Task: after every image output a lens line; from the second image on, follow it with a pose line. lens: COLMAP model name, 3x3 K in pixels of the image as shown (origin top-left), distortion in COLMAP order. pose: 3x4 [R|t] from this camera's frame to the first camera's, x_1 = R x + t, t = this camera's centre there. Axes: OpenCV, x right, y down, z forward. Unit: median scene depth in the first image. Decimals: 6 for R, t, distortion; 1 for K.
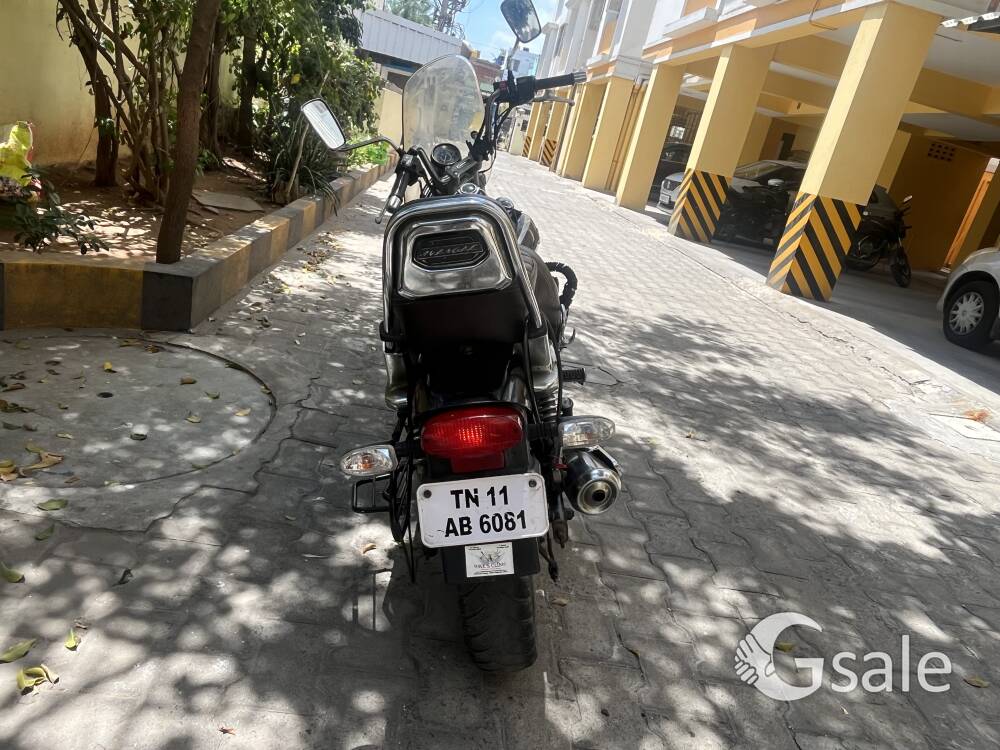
lens RADIAL K [[680.1, 0, 495.1], [0, 680.1, 371.1], [0, 0, 1]] dist [-0.002415, 0.001632]
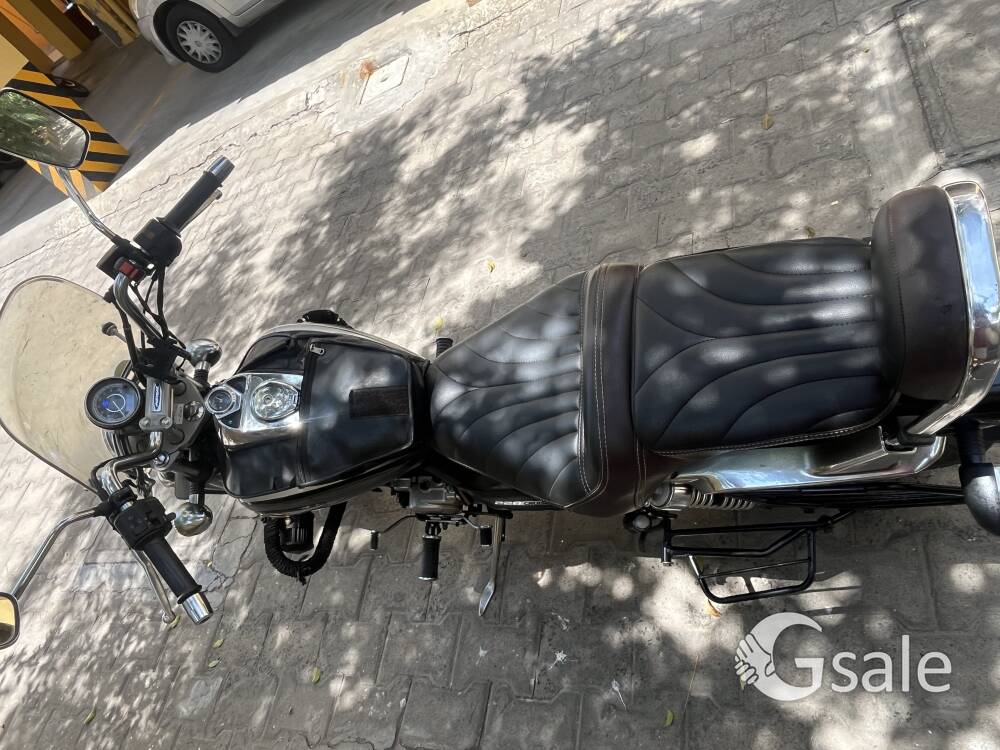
lens RADIAL K [[680.1, 0, 495.1], [0, 680.1, 371.1], [0, 0, 1]] dist [-0.002415, 0.001632]
pose [[0.094756, -0.921470, 0.376716, -0.177176], [0.787431, 0.300905, 0.537967, -0.342729], [-0.609076, 0.245663, 0.754106, 0.312867]]
